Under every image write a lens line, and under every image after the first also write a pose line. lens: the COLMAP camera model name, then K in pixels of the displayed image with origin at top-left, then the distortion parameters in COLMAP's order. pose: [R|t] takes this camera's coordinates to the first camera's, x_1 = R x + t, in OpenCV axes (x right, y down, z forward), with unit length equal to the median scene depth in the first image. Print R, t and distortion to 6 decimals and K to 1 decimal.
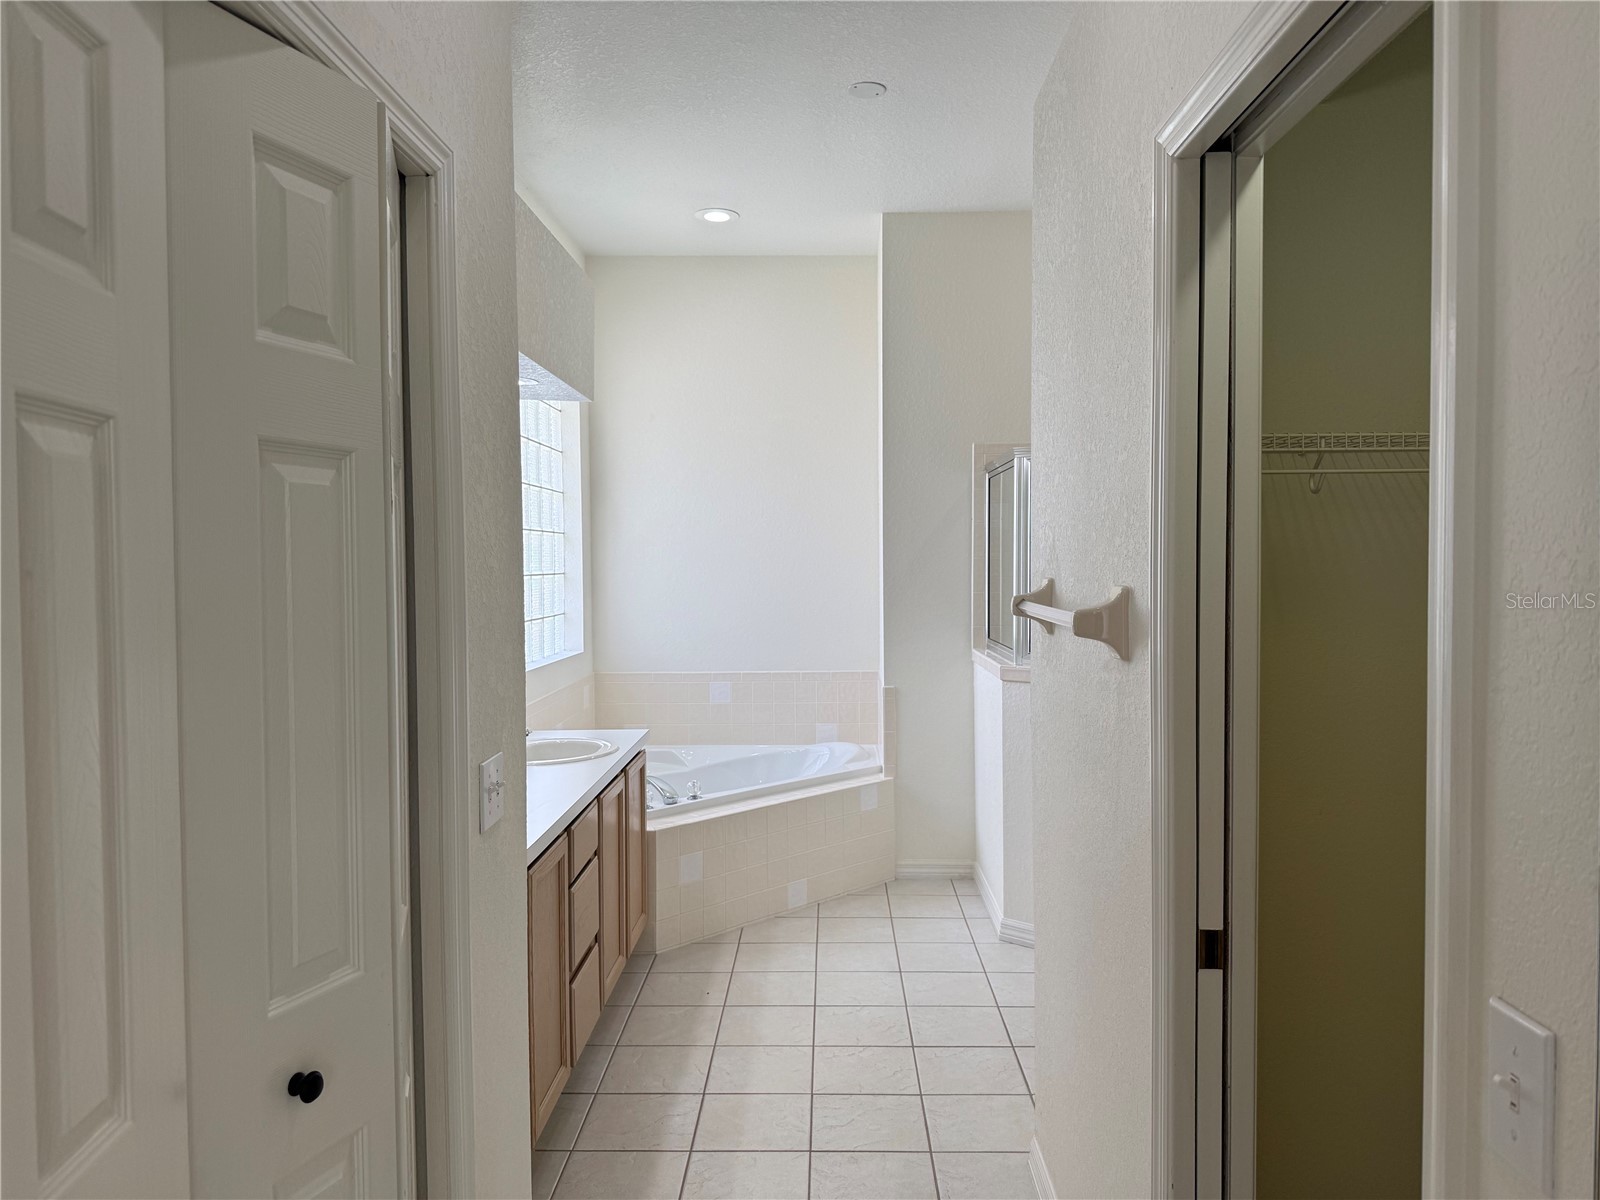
lens RADIAL K [[1143.1, 0, 803.6], [0, 1143.1, 600.5], [0, 0, 1]] dist [0.050396, -0.011170]
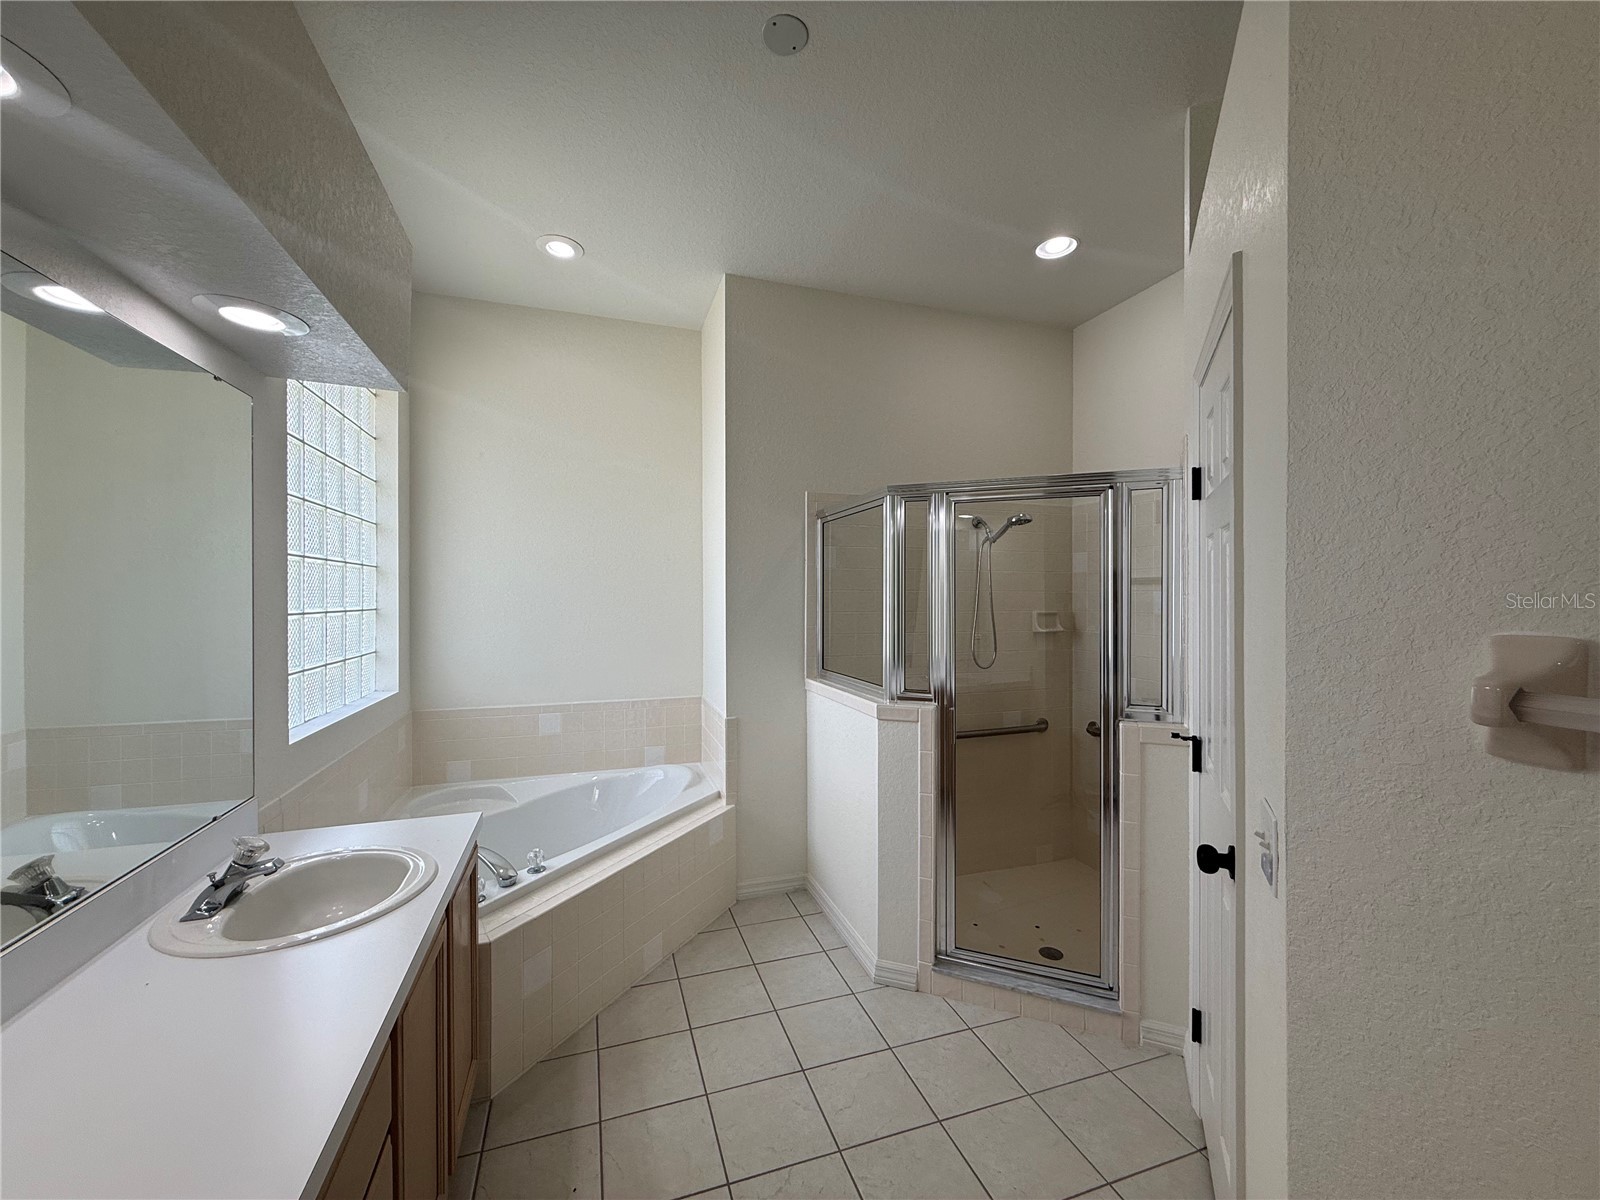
lens RADIAL K [[634.1, 0, 794.6], [0, 634.1, 596.0], [0, 0, 1]] dist [-0.001947, 0.000203]
pose [[0.939608, 0.005962, 0.342200, -0.071625], [0.005951, 0.999413, -0.033751, -0.016575], [-0.342201, 0.033749, 0.939021, 0.437303]]
